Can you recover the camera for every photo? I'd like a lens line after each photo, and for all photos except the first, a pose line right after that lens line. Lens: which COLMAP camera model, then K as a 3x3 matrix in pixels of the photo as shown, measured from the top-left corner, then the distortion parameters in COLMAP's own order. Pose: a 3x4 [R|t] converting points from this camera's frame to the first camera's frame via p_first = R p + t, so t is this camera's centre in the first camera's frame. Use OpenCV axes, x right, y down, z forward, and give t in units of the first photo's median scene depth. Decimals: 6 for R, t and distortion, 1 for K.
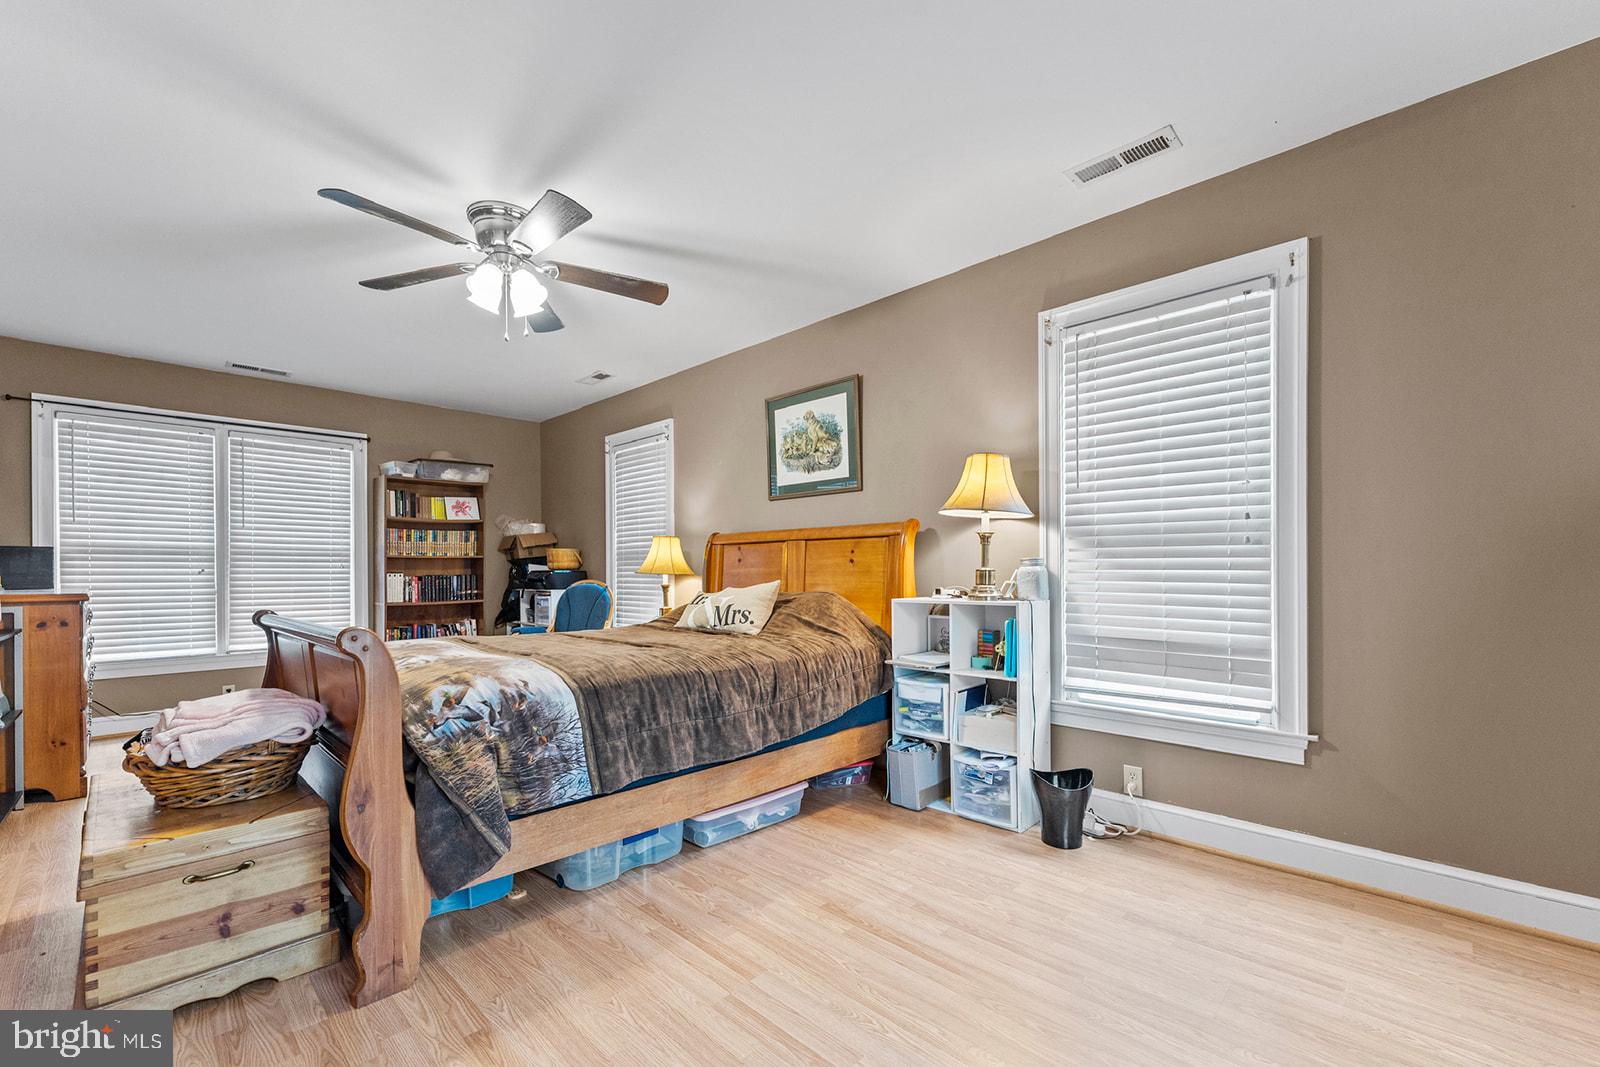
lens RADIAL K [[650.3, 0, 803.2], [0, 650.3, 571.5], [0, 0, 1]] dist [0.000184, -0.000074]
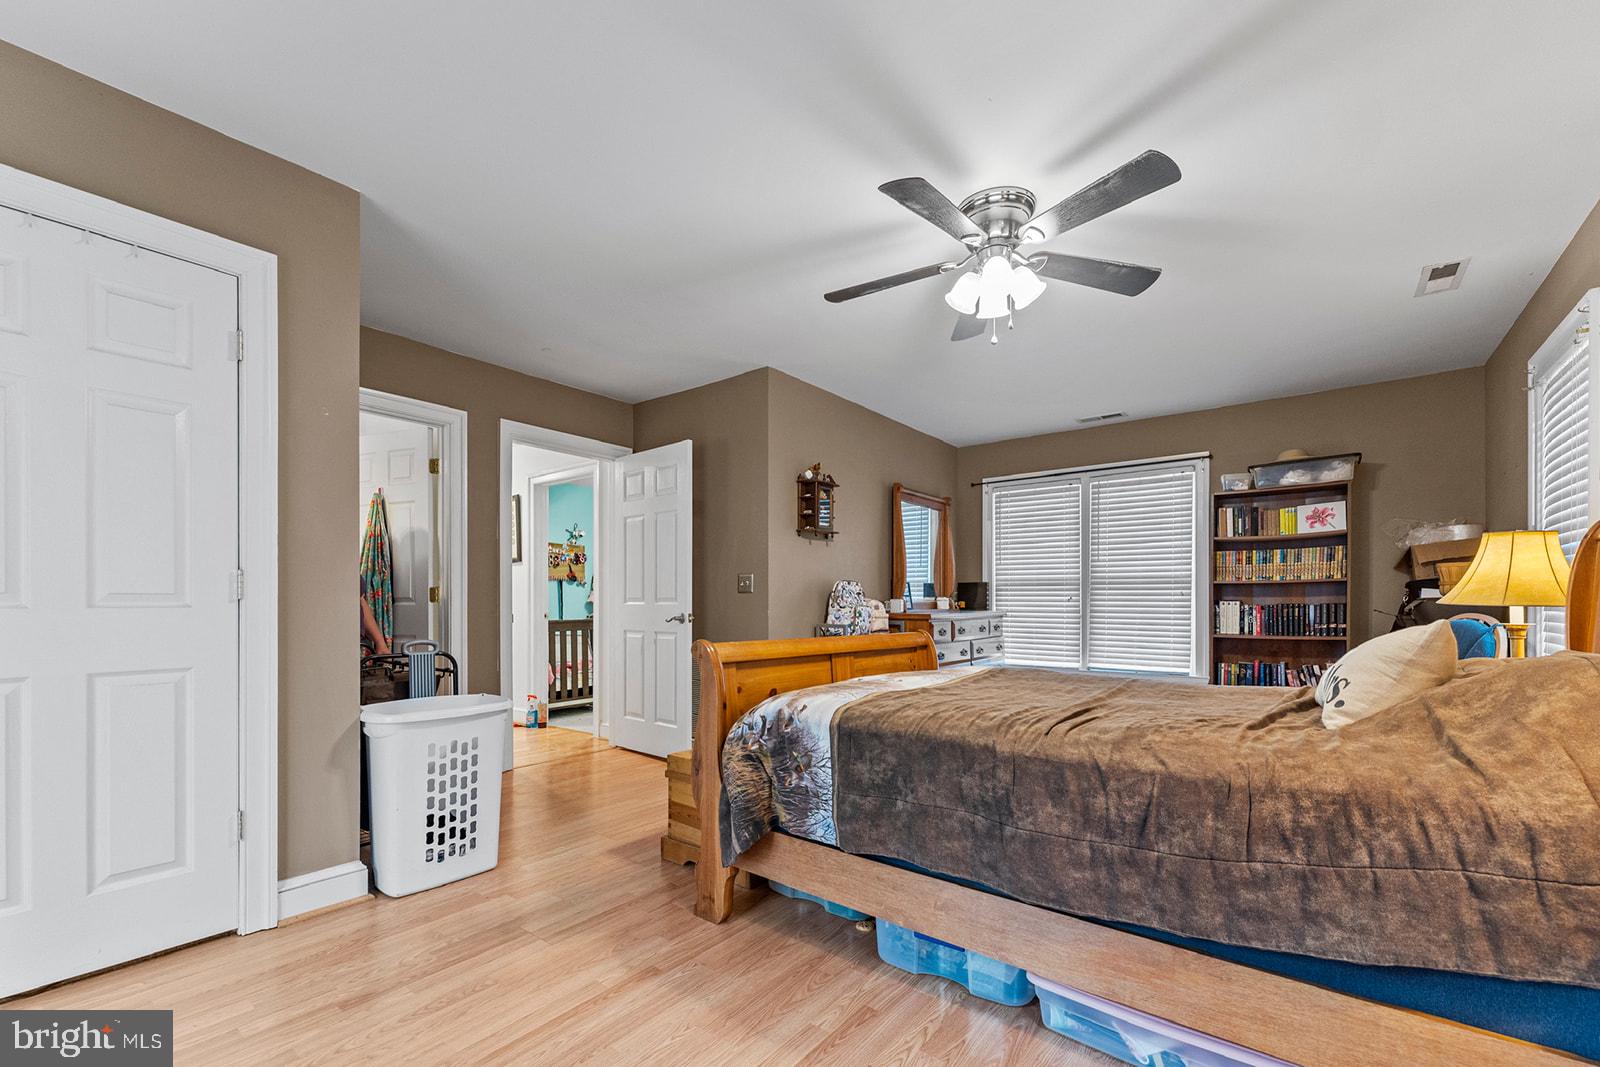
lens RADIAL K [[673.5, 0, 801.1], [0, 673.5, 606.4], [0, 0, 1]] dist [-0.000811, -0.000162]
pose [[0.101443, 0.010440, -0.994787, 0.225890], [0.000542, 0.999944, 0.010549, -0.000065], [0.994841, -0.001609, 0.101432, 0.322259]]
